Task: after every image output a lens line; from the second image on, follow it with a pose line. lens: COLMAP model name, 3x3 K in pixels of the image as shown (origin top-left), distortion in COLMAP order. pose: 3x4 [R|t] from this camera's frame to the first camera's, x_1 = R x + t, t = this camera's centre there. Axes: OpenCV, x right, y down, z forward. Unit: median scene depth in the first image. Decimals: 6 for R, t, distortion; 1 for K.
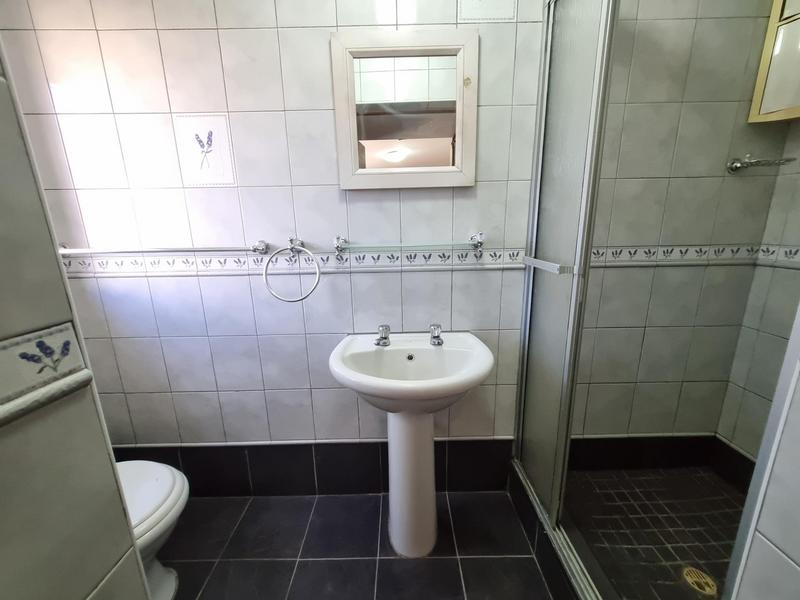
lens RADIAL K [[311.0, 0, 402.1], [0, 311.0, 299.1], [0, 0, 1]] dist [0.006571, -0.001571]
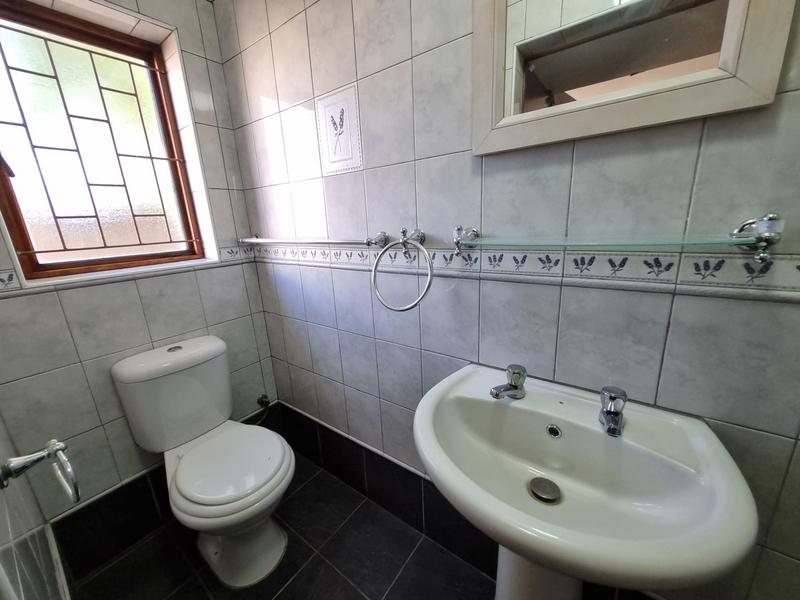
lens RADIAL K [[311.0, 0, 397.5], [0, 311.0, 300.1], [0, 0, 1]] dist [0.006571, -0.001571]
pose [[0.805410, 0.131499, -0.577947, 0.094875], [-0.107307, 0.991316, 0.076012, -0.072147], [0.582924, 0.000797, 0.812526, 0.333050]]
